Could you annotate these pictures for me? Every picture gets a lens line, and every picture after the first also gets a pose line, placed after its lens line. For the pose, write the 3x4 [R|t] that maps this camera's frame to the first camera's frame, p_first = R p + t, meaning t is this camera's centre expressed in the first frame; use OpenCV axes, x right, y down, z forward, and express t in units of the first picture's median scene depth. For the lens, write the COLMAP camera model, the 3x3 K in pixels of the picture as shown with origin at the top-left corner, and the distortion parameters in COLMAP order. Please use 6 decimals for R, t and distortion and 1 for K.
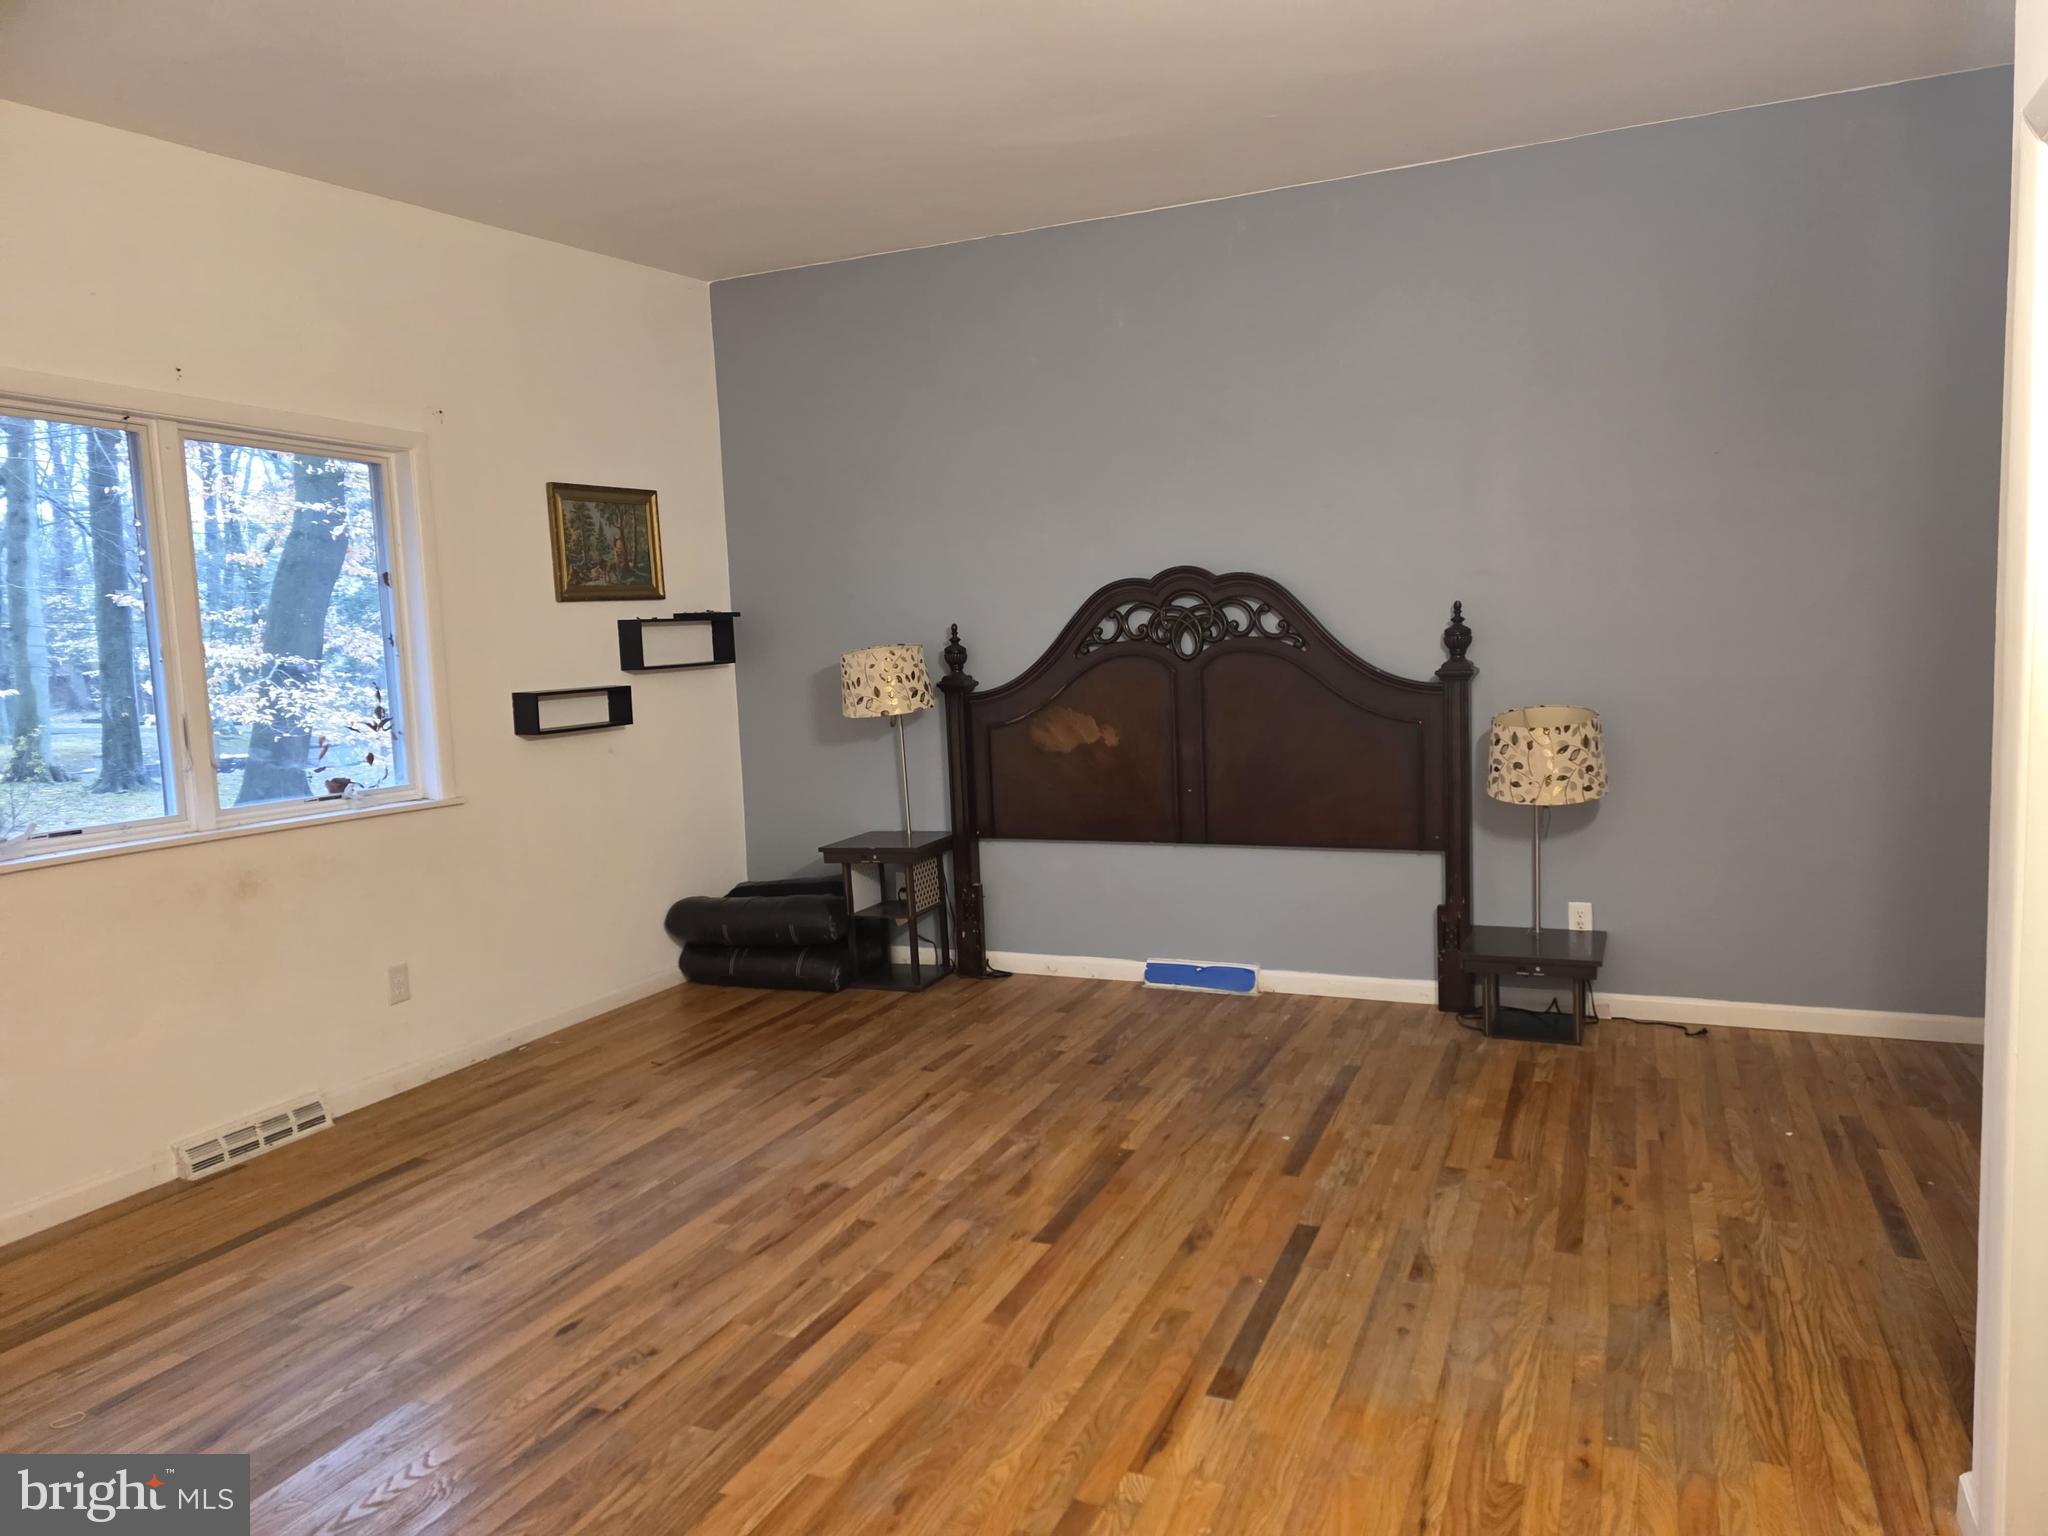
lens RADIAL K [[1312.0, 0, 1028.2], [0, 1312.0, 759.2], [0, 0, 1]] dist [0.064920, -0.054664]
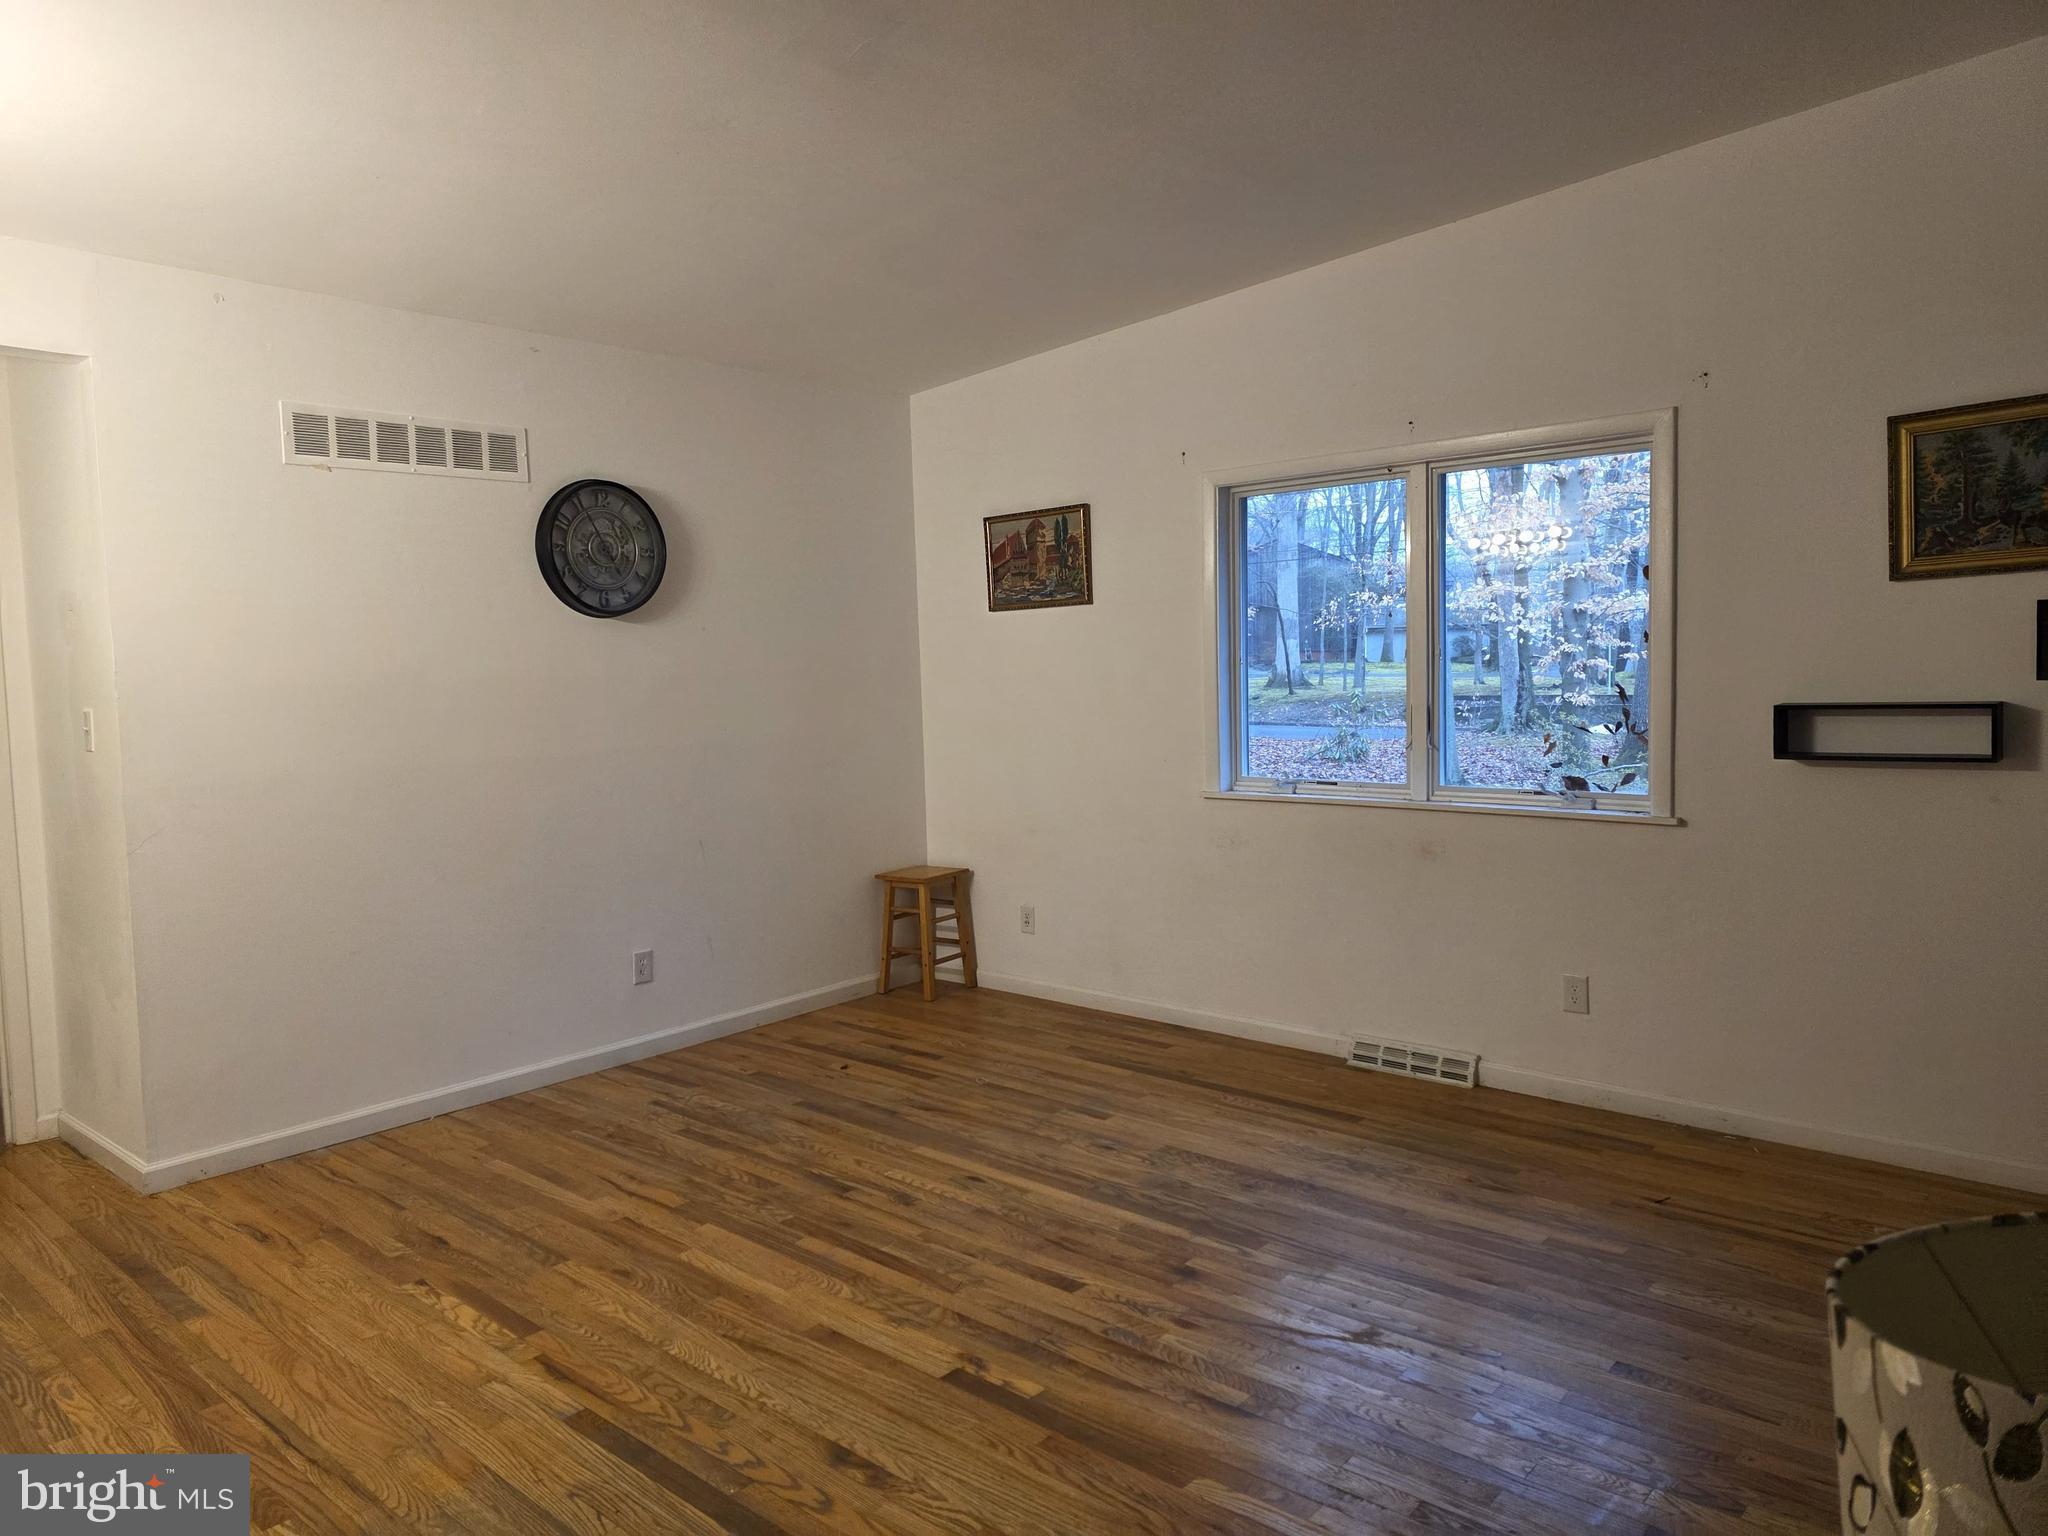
lens RADIAL K [[1312.0, 0, 1028.2], [0, 1312.0, 759.2], [0, 0, 1]] dist [0.064920, -0.054664]
pose [[-0.269059, 0.111432, -0.956656, 0.665915], [-0.054197, 0.989959, 0.130554, -0.129805], [0.961598, 0.086975, -0.260318, 1.044667]]
